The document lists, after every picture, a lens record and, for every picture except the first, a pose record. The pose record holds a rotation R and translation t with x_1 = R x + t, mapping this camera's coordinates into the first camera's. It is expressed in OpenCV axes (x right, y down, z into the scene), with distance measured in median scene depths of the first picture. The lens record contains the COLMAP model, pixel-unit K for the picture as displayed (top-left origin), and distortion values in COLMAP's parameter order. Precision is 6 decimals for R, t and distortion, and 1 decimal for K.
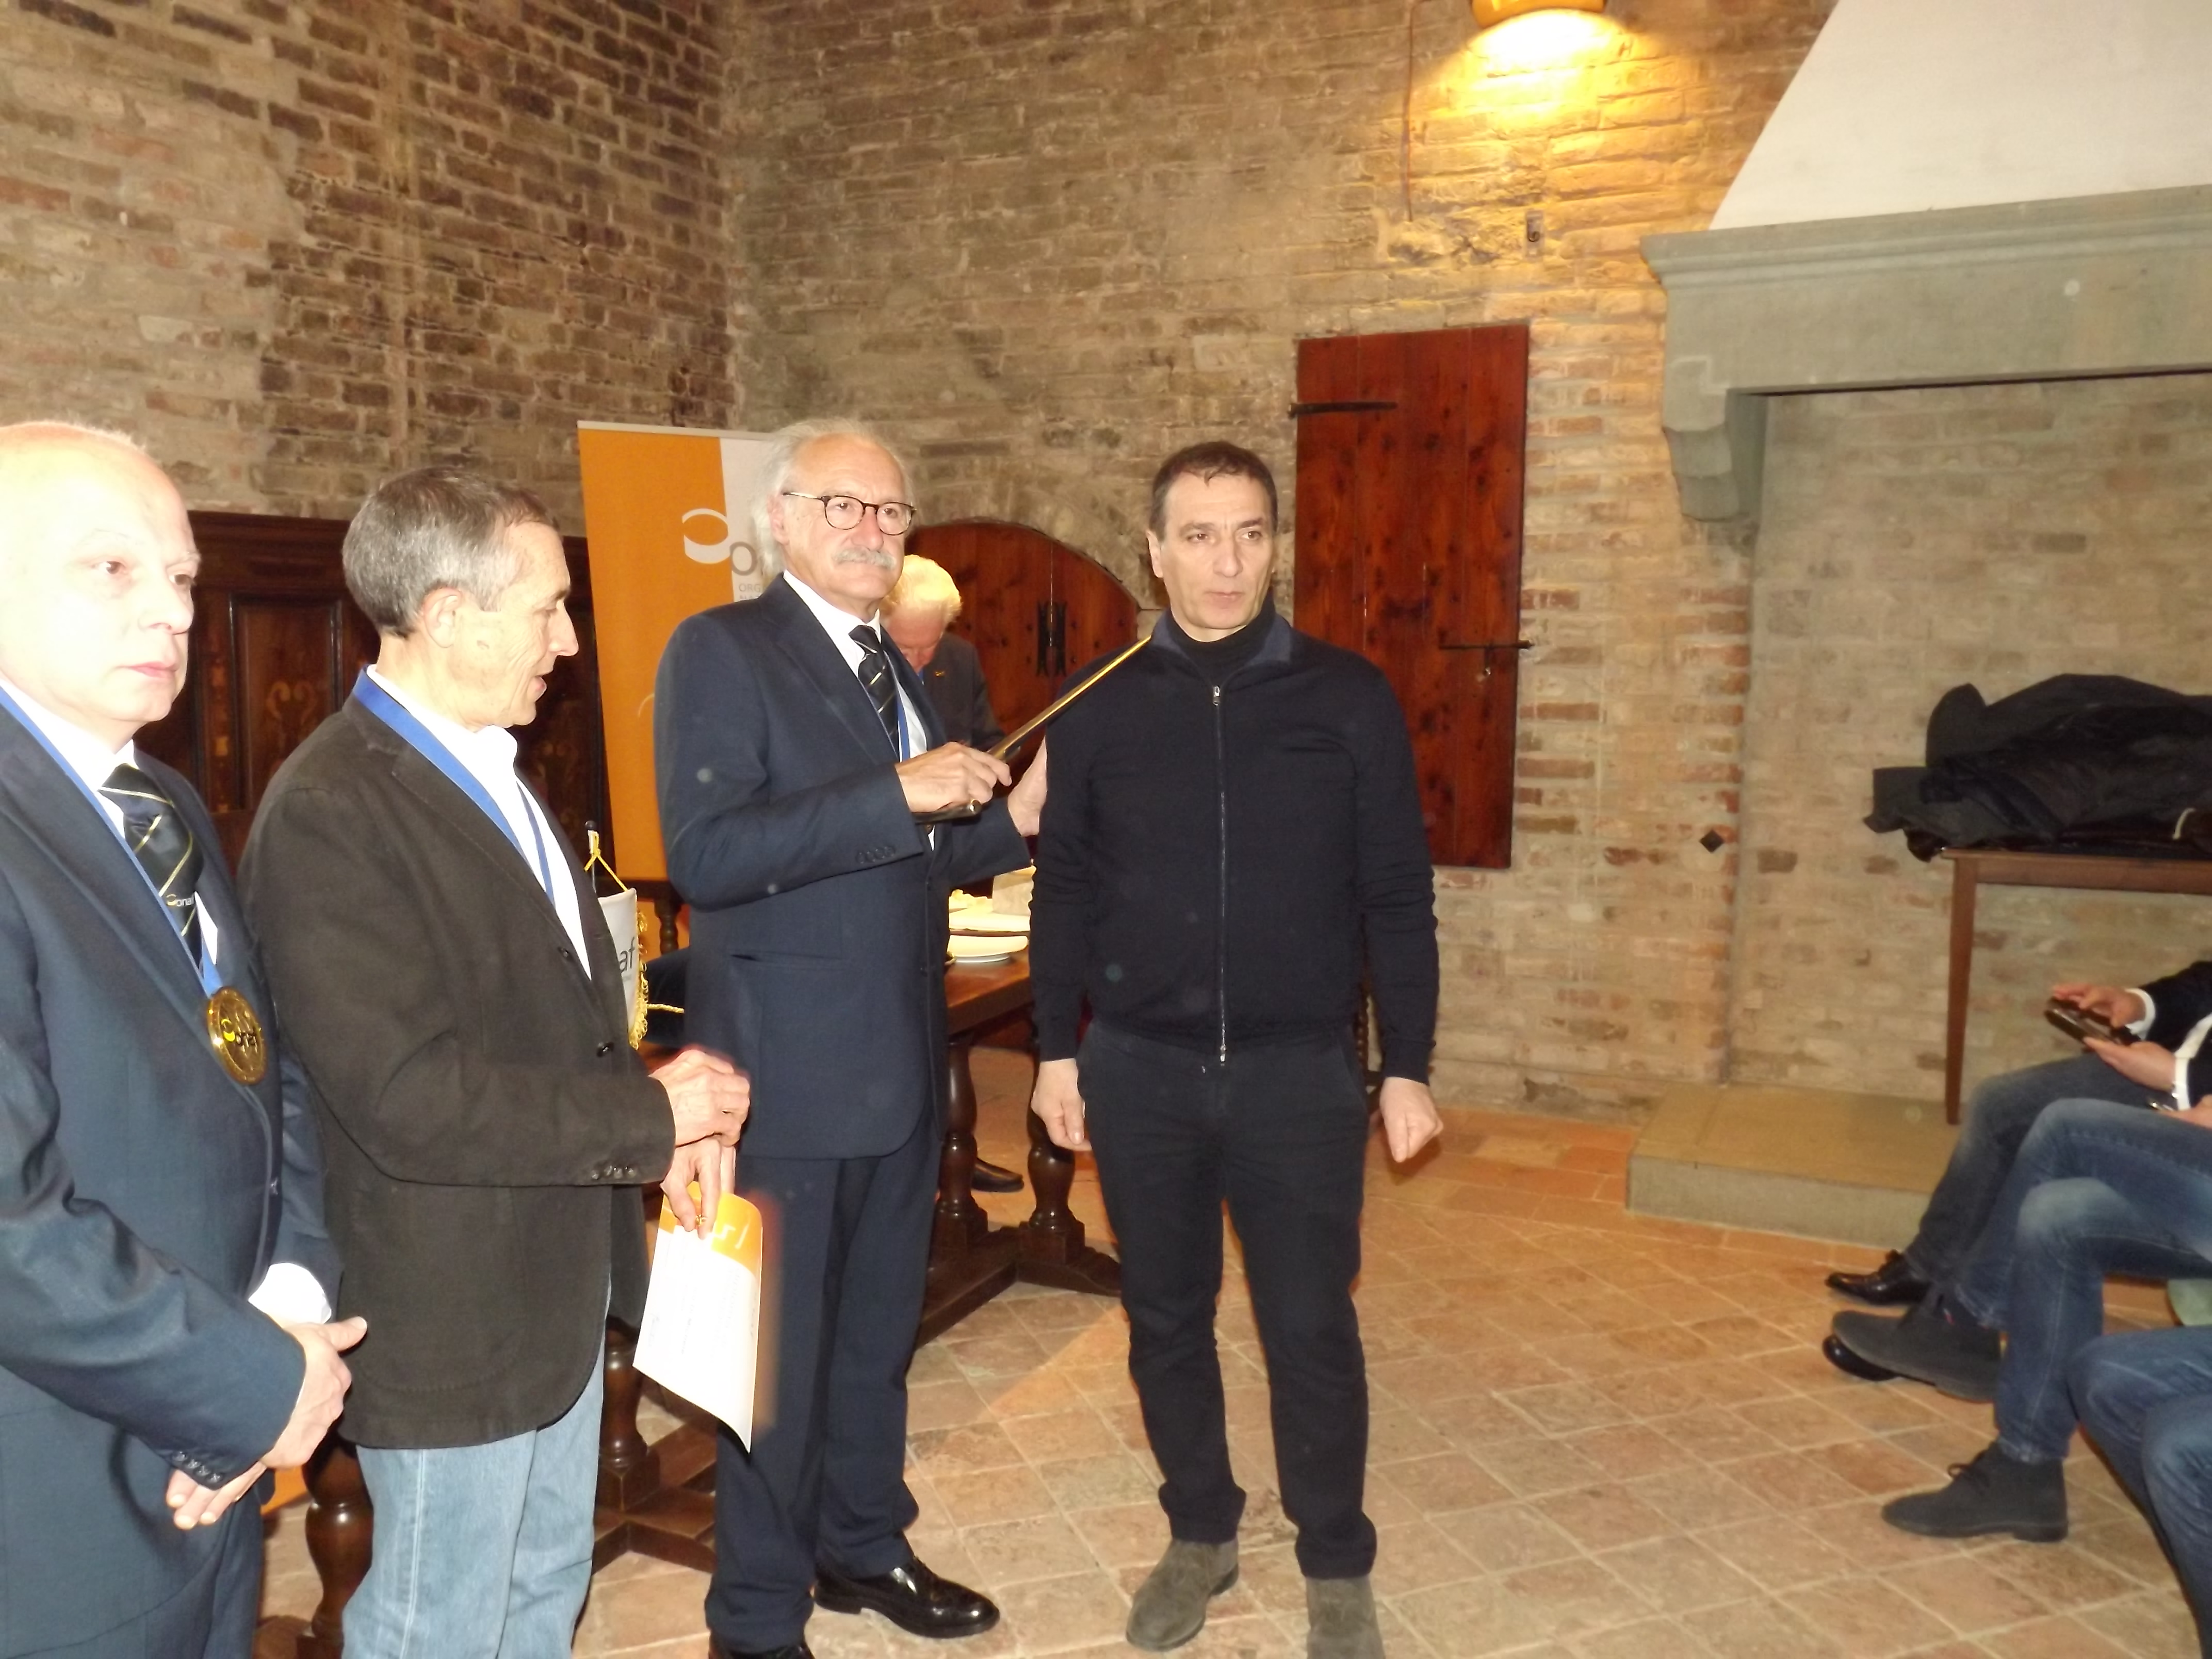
lens RADIAL K [[1808.9, 0, 1065.1], [0, 1808.9, 835.2], [0, 0, 1]] dist [-0.010461, 0.009650]
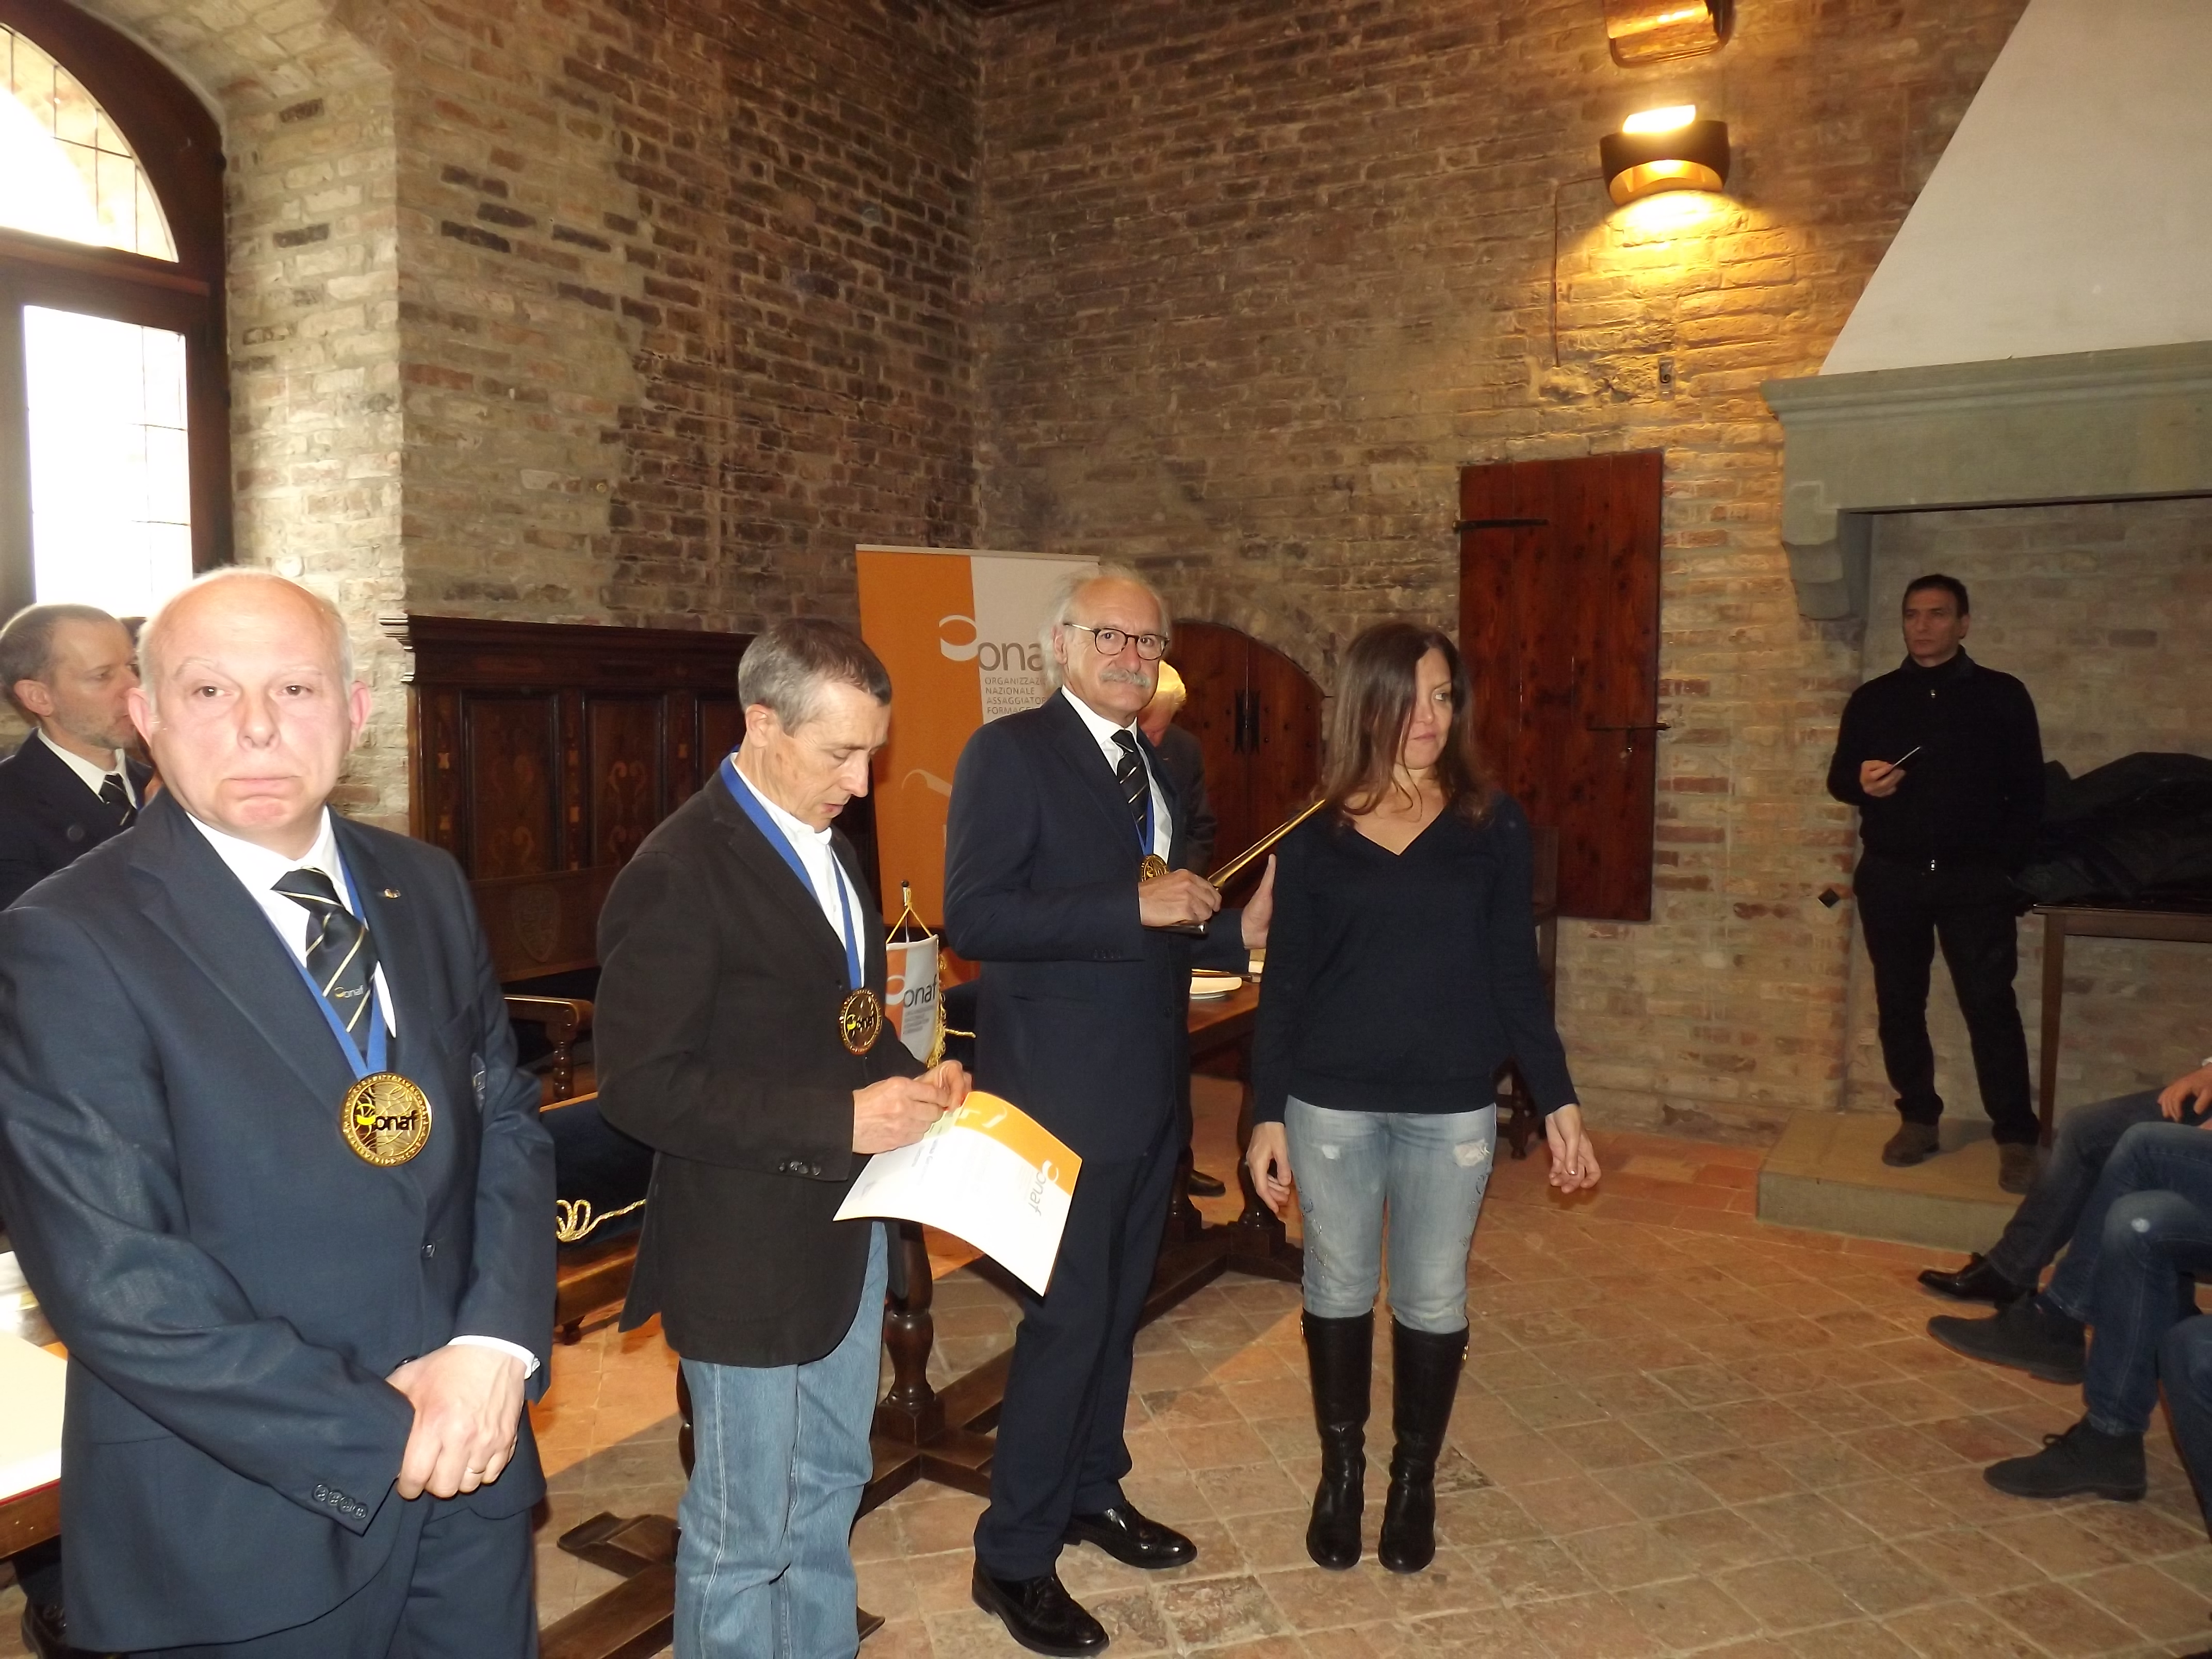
lens RADIAL K [[1602.0, 0, 1094.0], [0, 1602.0, 829.3], [0, 0, 1]] dist [-0.071738, 0.035514]
pose [[0.996143, 0.002243, -0.087712, -0.017374], [-0.005516, 0.999297, -0.037094, -0.000645], [0.087567, 0.037435, 0.995455, -0.036279]]
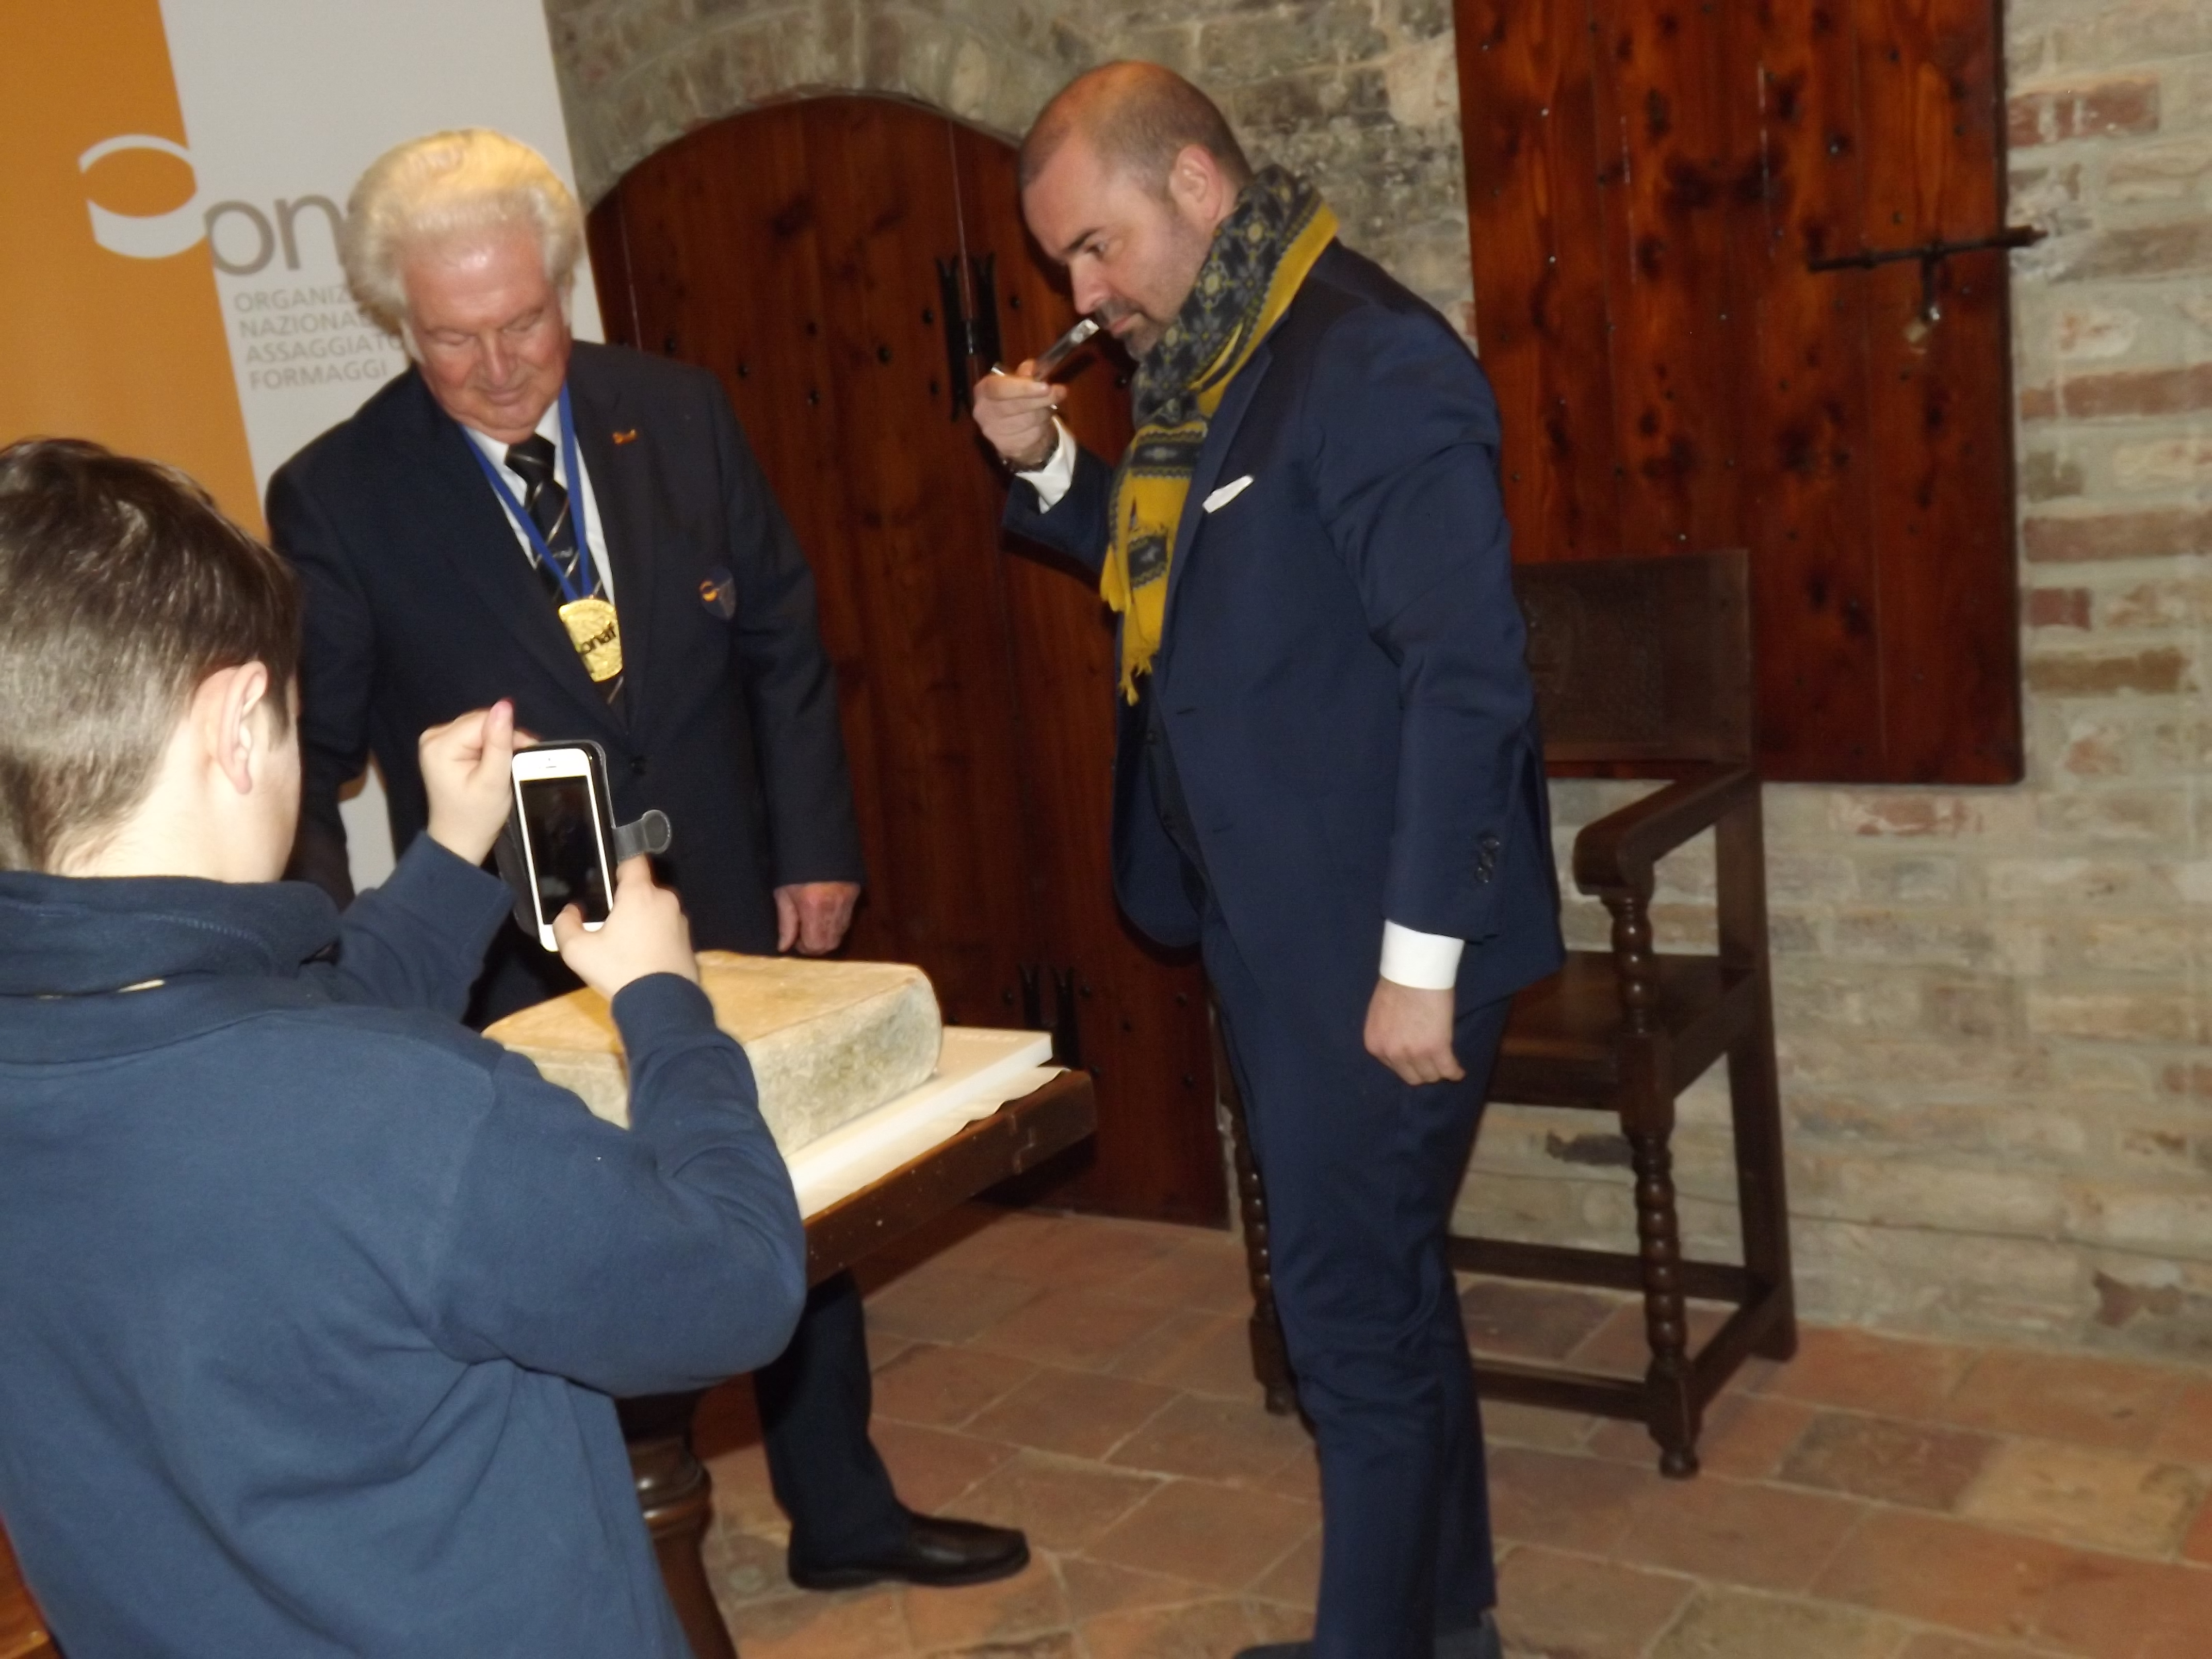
lens RADIAL K [[2558.8, 0, 1129.7], [0, 2558.8, 795.6], [0, 0, 1]] dist [0.064148, 0.000000]
pose [[0.984880, -0.079718, -0.153803, 0.135657], [0.092922, 0.992401, 0.080657, -0.046215], [0.146205, -0.093729, 0.984804, 0.387272]]
